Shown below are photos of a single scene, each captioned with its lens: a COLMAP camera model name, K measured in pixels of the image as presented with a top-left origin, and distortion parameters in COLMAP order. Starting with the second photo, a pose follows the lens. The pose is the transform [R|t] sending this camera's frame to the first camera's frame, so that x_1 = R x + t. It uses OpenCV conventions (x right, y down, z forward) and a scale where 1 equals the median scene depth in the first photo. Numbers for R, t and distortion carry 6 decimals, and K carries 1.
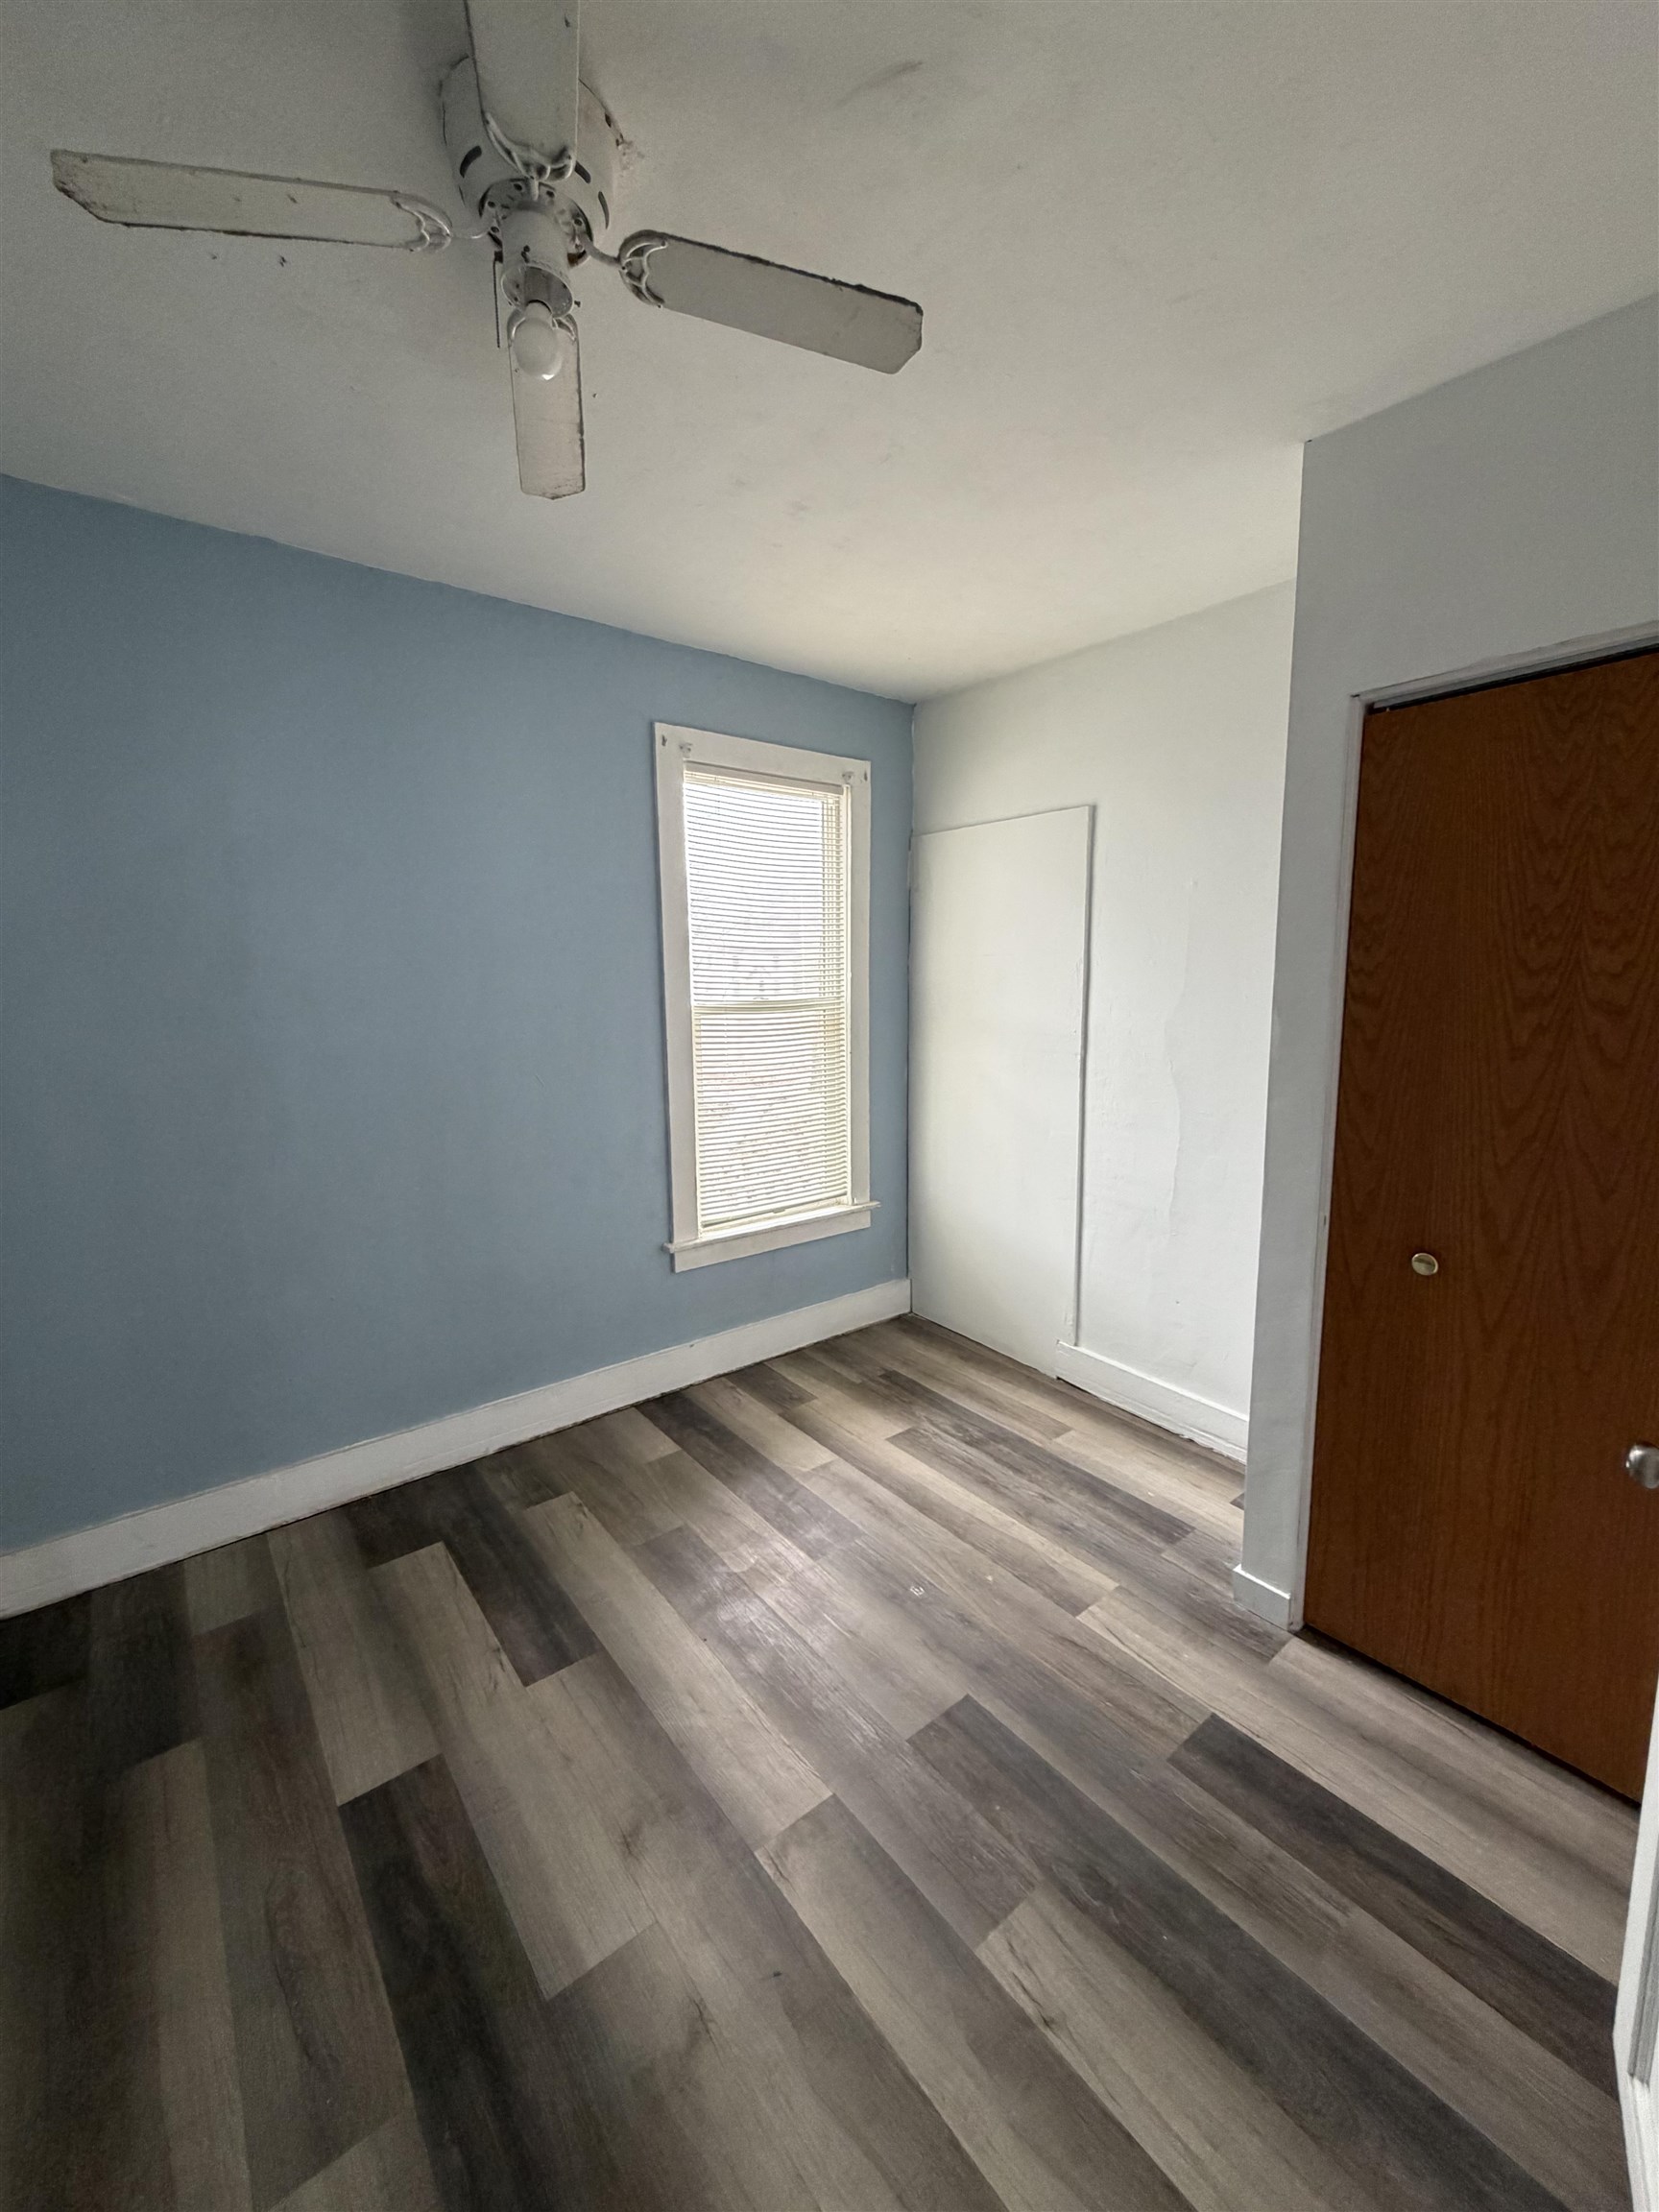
lens RADIAL K [[890.8, 0, 829.5], [0, 890.8, 1106.0], [0, 0, 1]] dist [-0.026522, 0.000030]
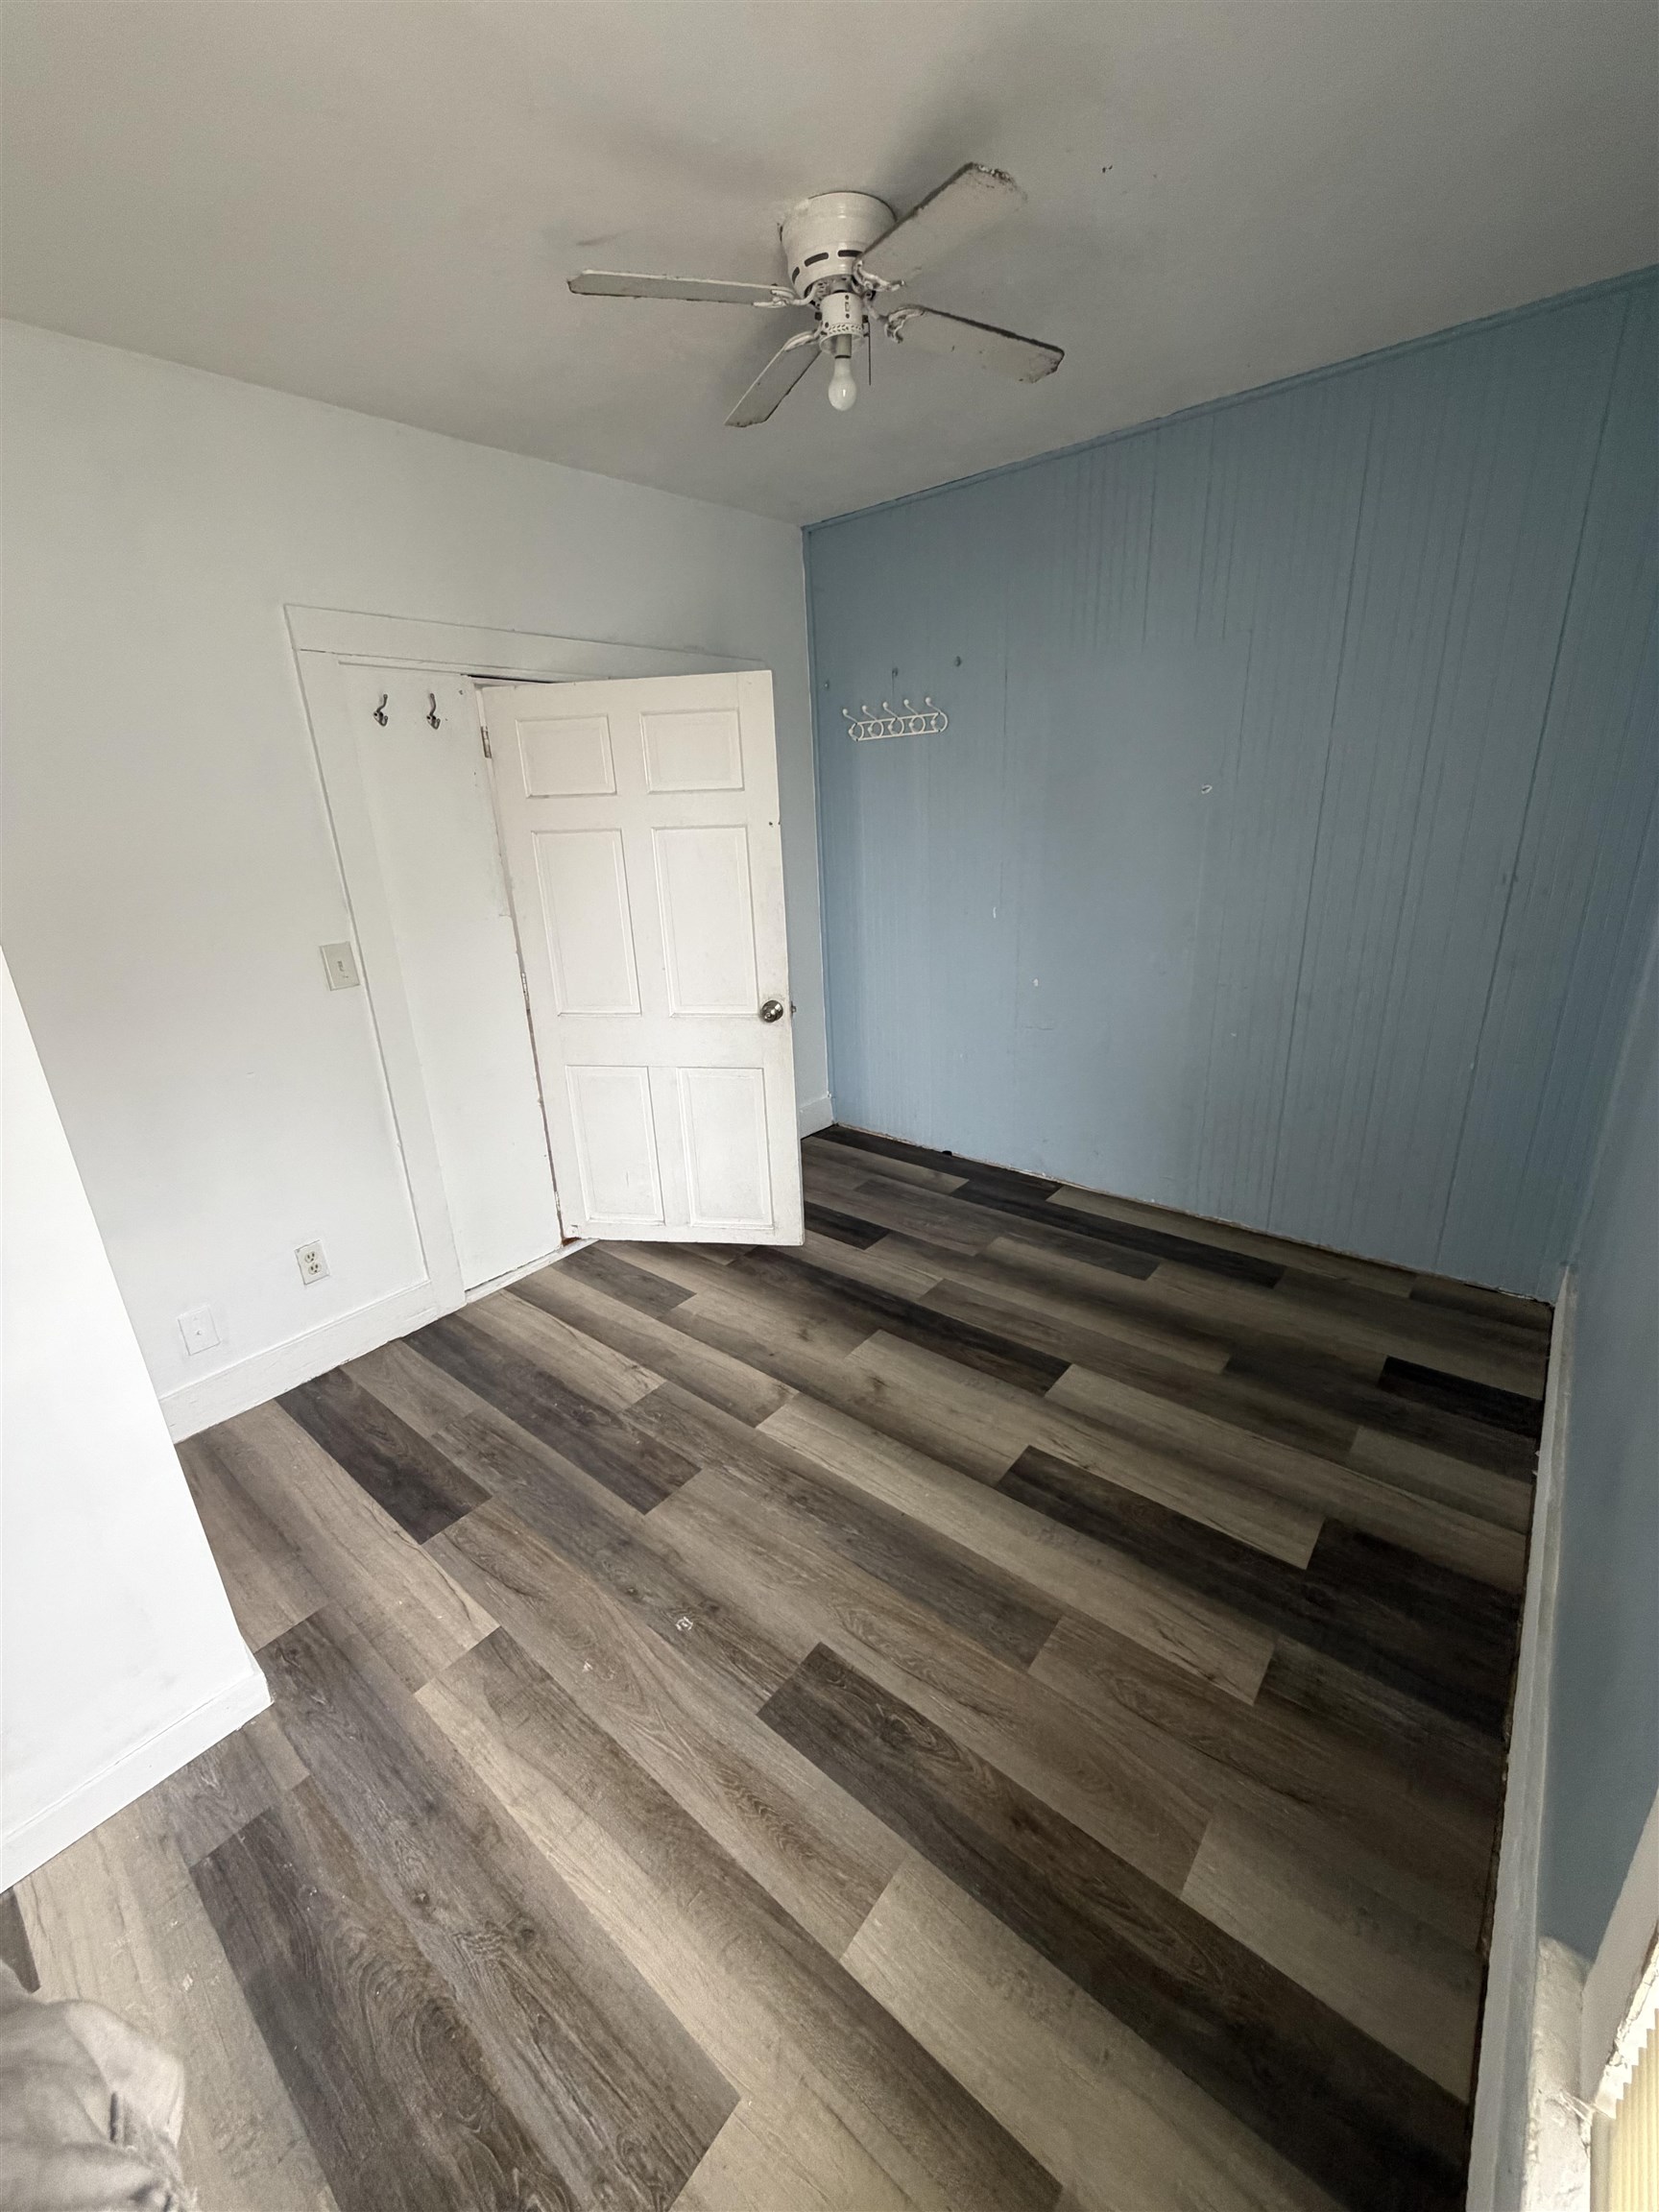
lens RADIAL K [[890.8, 0, 829.5], [0, 890.8, 1106.0], [0, 0, 1]] dist [-0.026522, 0.000030]
pose [[-0.979447, 0.111134, -0.168326, 0.058140], [0.022050, 0.888514, 0.458319, -0.268785], [0.200495, 0.445187, -0.872703, 1.700500]]
